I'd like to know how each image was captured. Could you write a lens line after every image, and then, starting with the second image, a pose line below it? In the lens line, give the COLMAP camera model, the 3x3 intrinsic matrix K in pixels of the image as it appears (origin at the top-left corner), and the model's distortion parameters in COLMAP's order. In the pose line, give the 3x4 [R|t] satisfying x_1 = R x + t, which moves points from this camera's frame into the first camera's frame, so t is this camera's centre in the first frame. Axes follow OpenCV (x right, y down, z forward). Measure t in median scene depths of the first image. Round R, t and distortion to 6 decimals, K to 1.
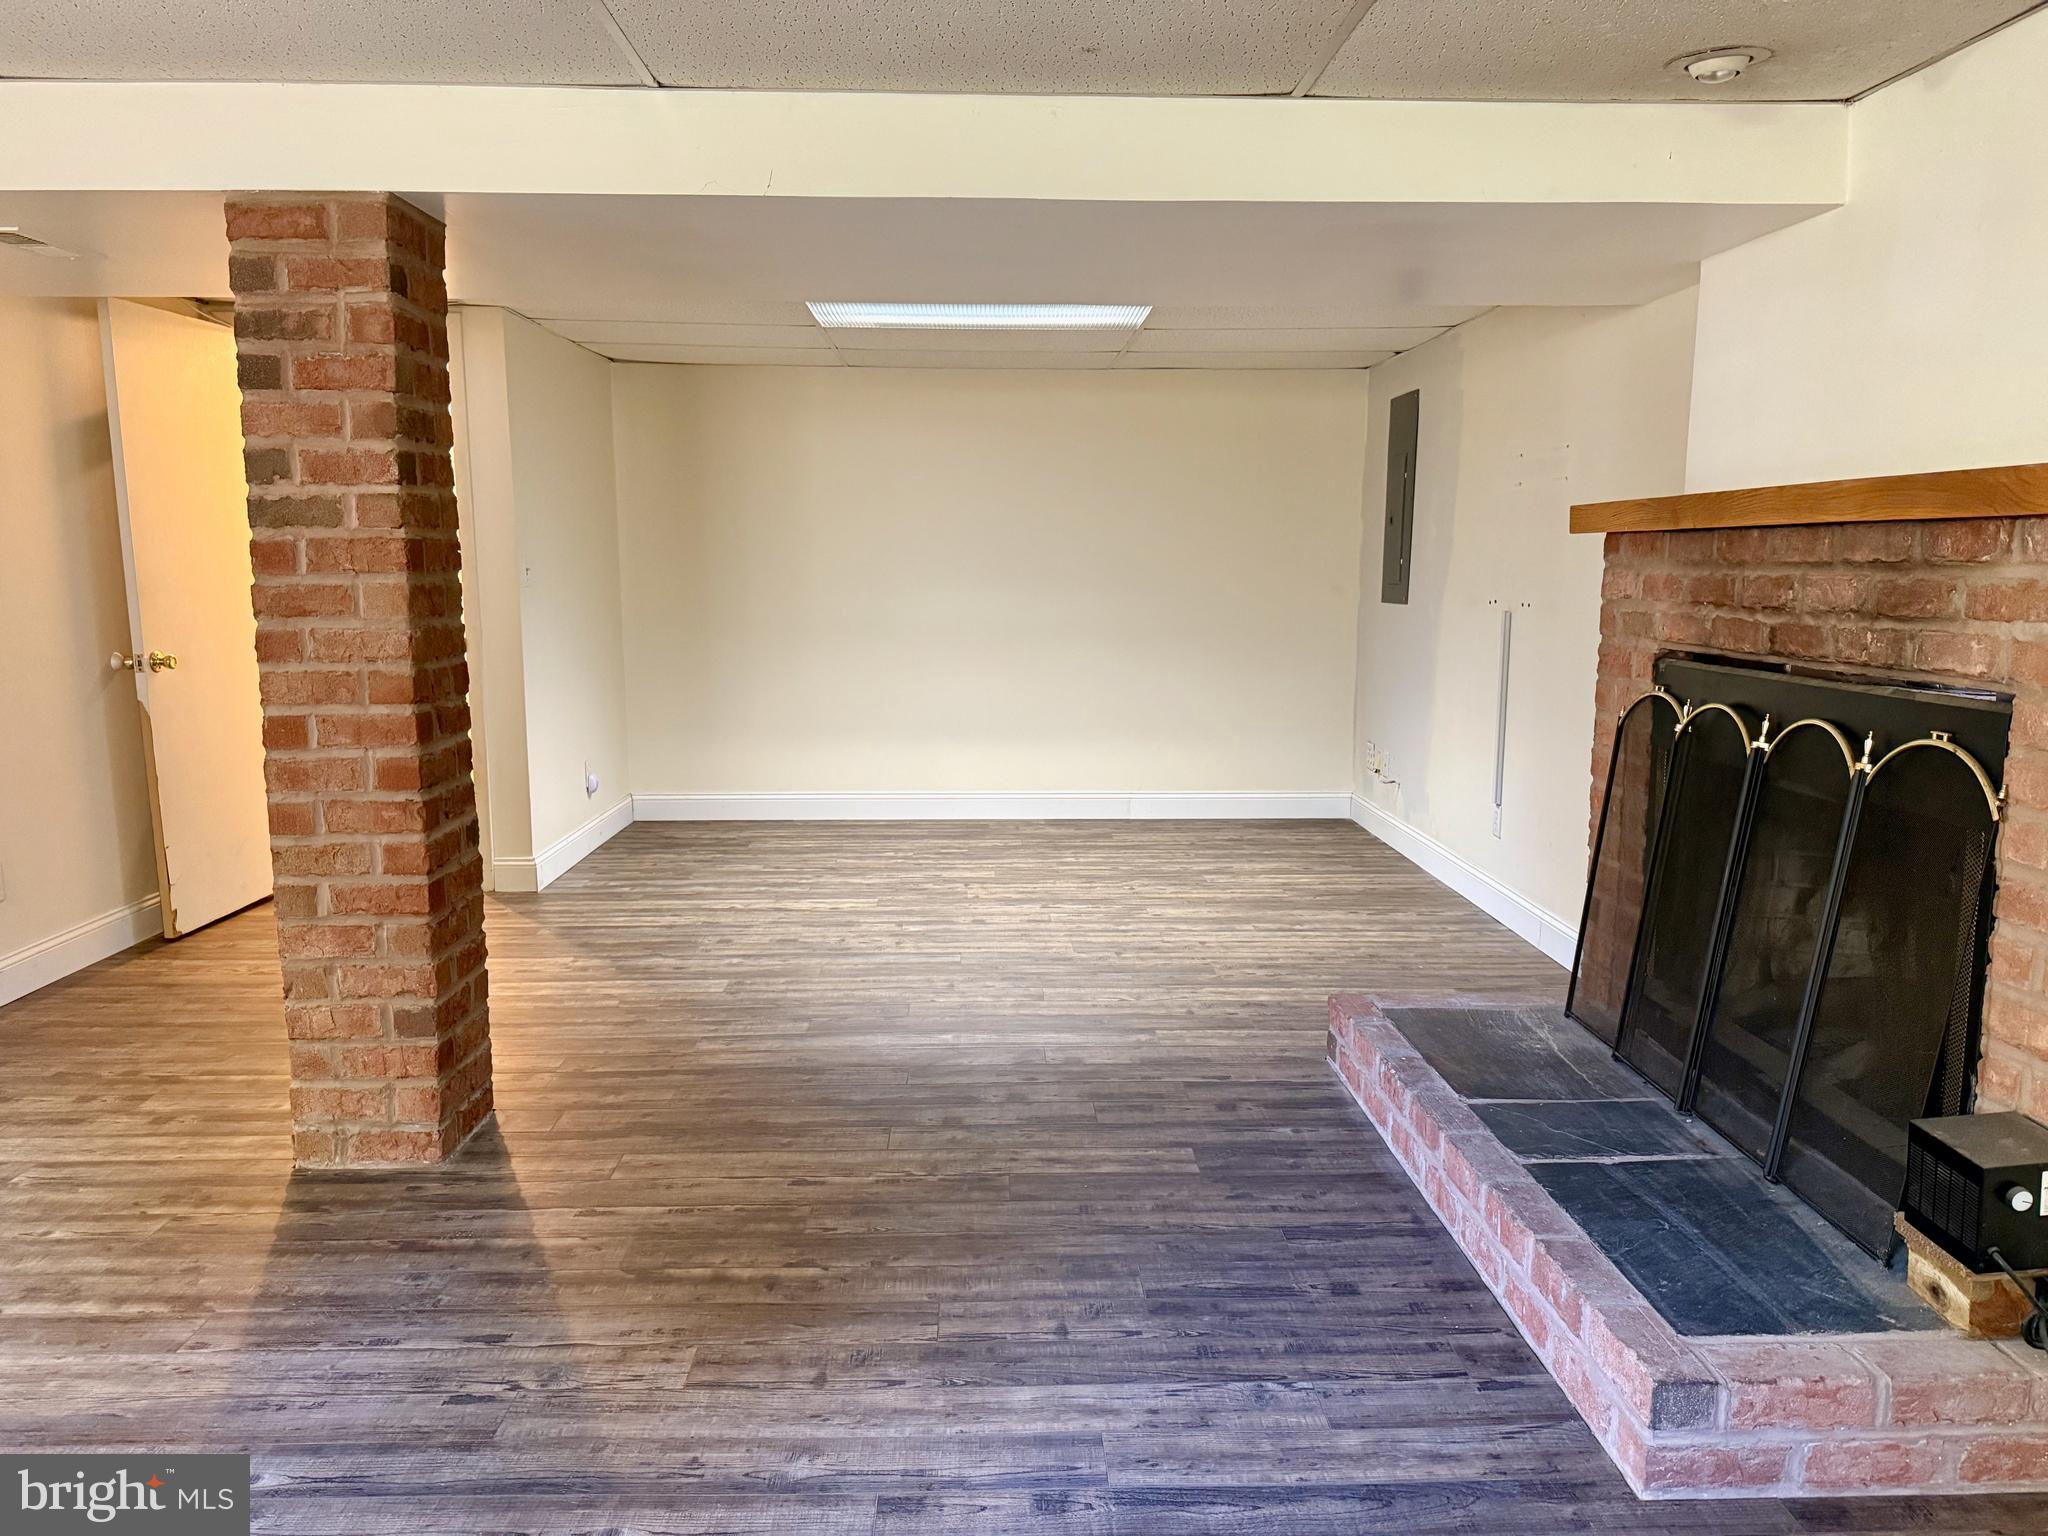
lens RADIAL K [[1439.0, 0, 1024.0], [0, 1439.0, 768.0], [0, 0, 1]] dist [0.070574, -0.098696]
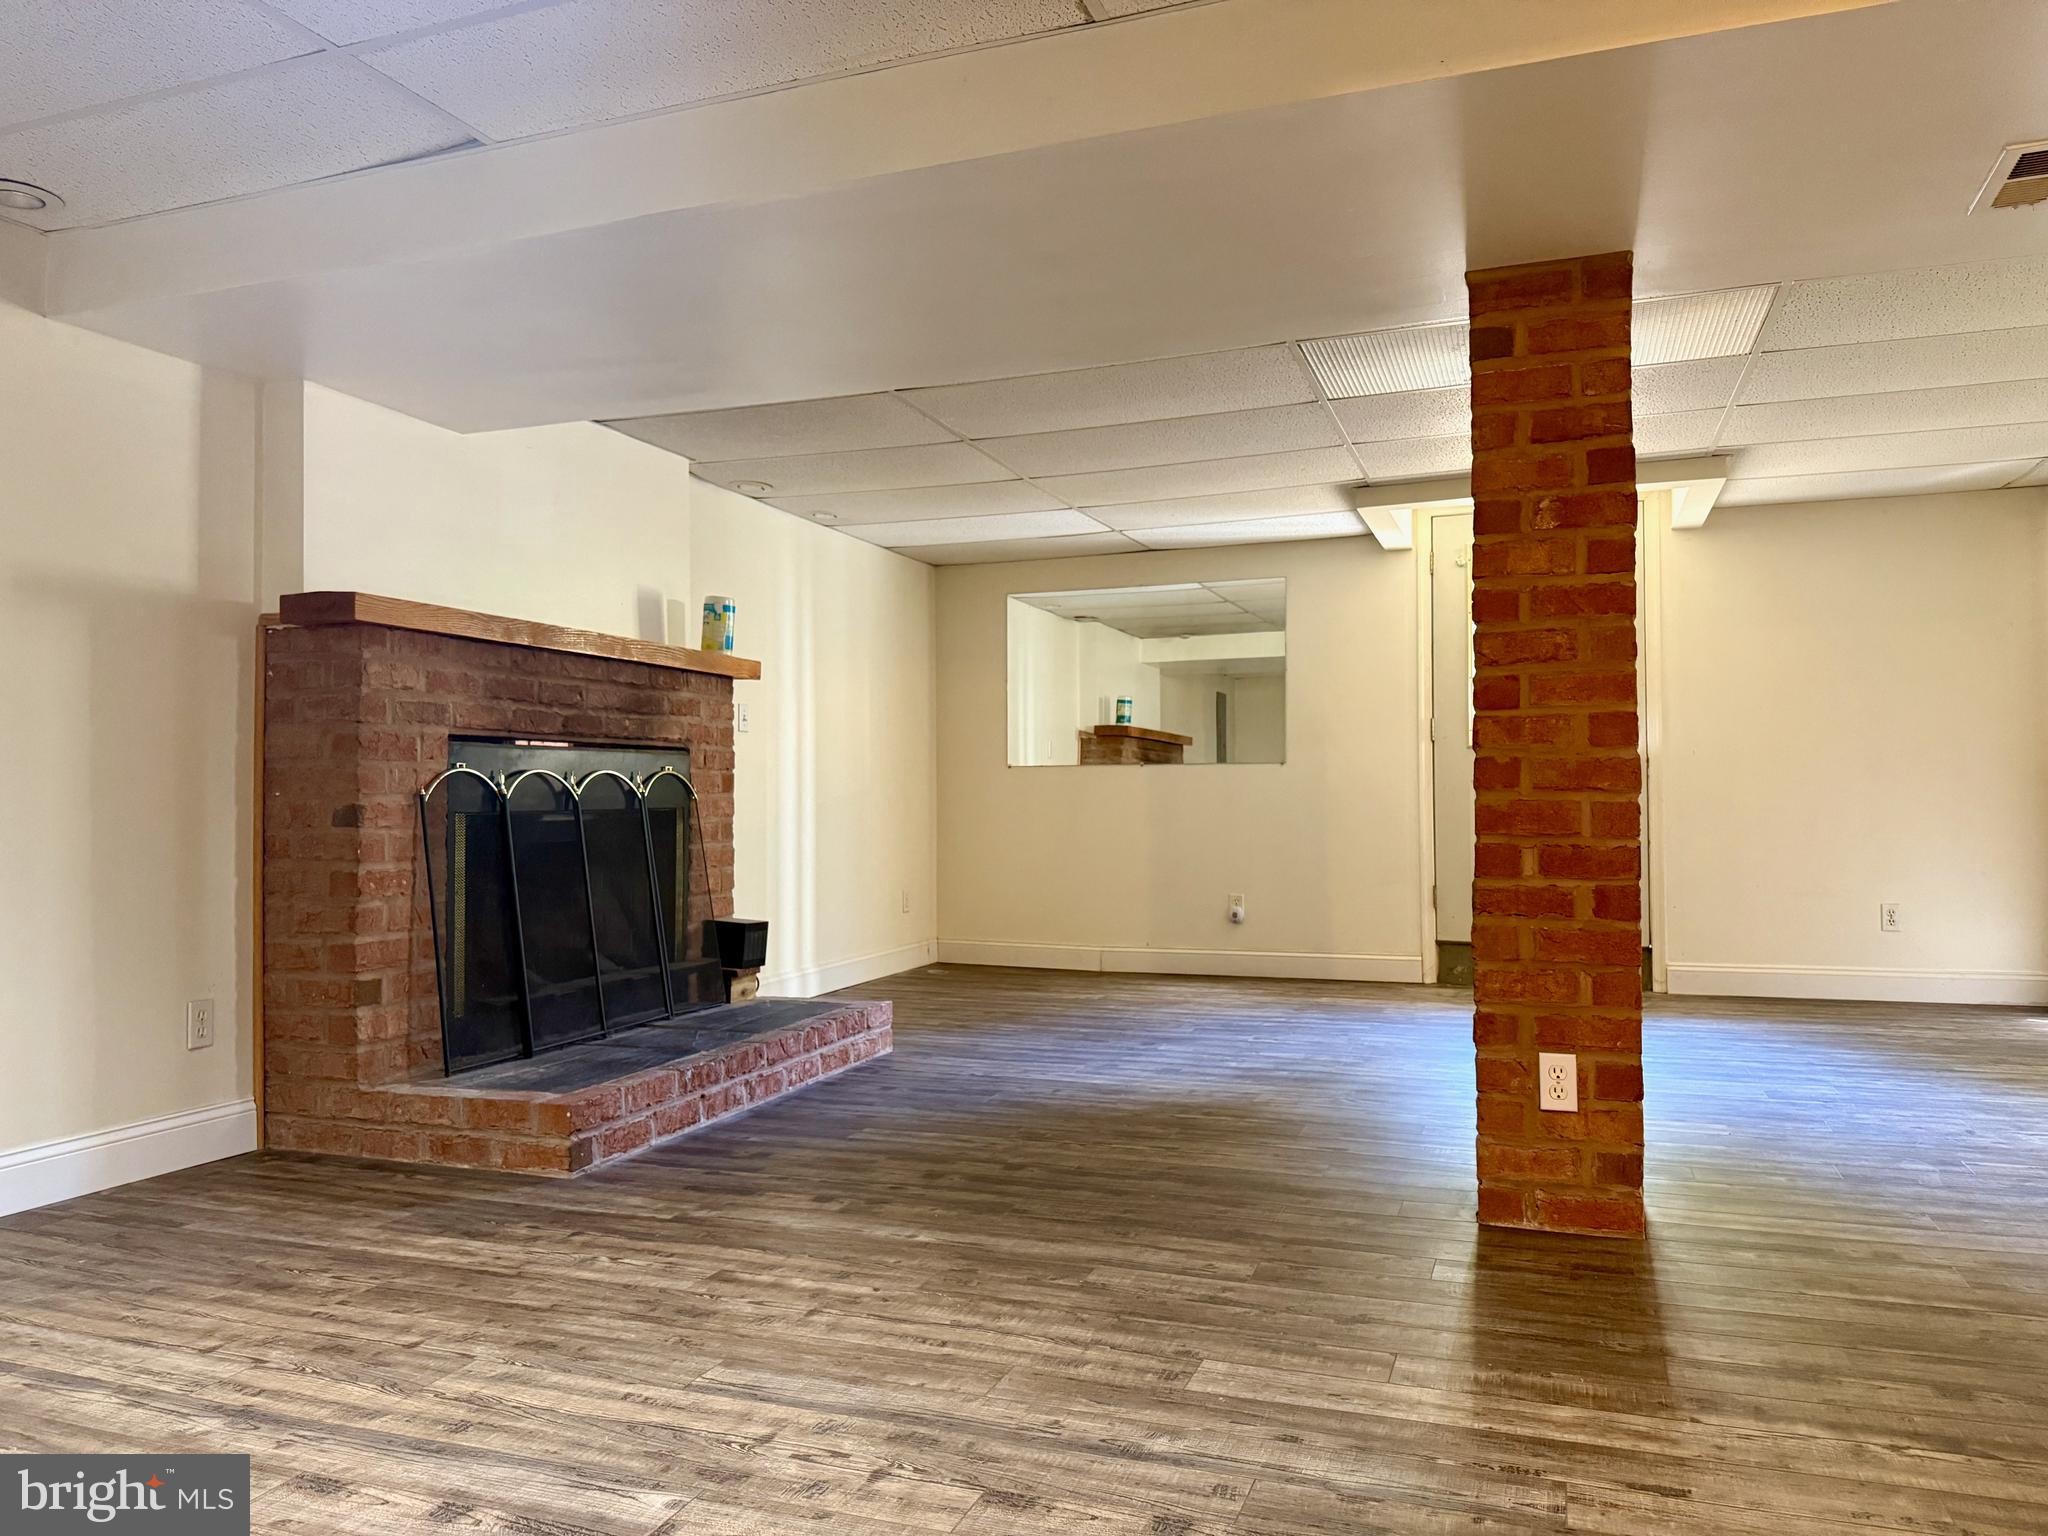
lens RADIAL K [[1439.0, 0, 1024.0], [0, 1439.0, 768.0], [0, 0, 1]] dist [0.070574, -0.098696]
pose [[-0.926566, 0.012029, 0.375940, -0.338207], [0.057560, 0.992251, 0.110117, -0.117837], [-0.371702, 0.123669, -0.920078, 1.436931]]
